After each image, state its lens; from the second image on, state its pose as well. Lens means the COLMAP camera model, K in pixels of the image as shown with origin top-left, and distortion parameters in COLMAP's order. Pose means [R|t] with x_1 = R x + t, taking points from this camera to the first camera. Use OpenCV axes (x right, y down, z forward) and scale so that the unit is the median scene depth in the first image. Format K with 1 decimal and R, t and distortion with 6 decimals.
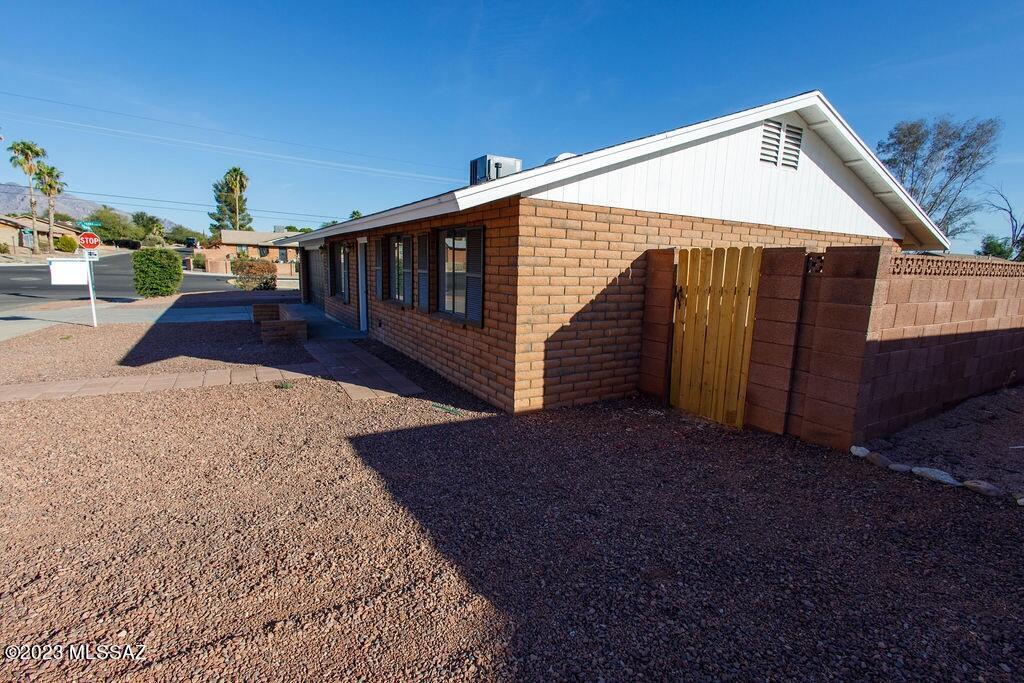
lens RADIAL K [[472.1, 0, 510.7], [0, 472.1, 340.8], [0, 0, 1]] dist [0.000049, -0.002047]
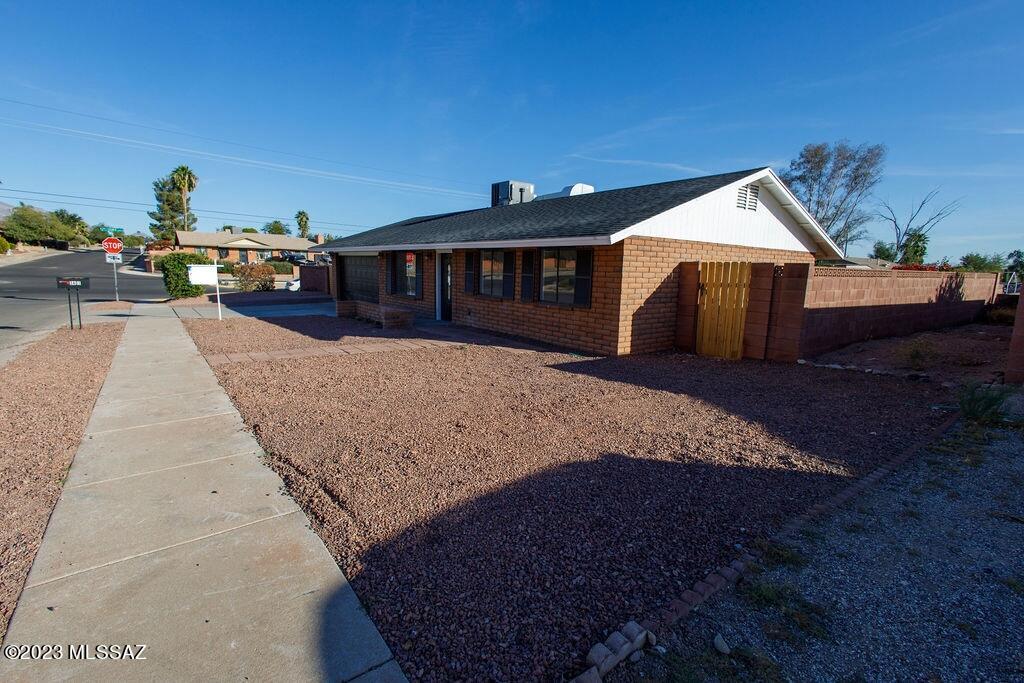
lens RADIAL K [[472.1, 0, 511.5], [0, 472.1, 342.0], [0, 0, 1]] dist [0.000049, -0.002047]
pose [[0.991999, -0.020356, 0.124596, -0.494760], [0.020286, 0.999793, 0.001831, 0.074511], [-0.124607, 0.000712, 0.992206, -0.568942]]
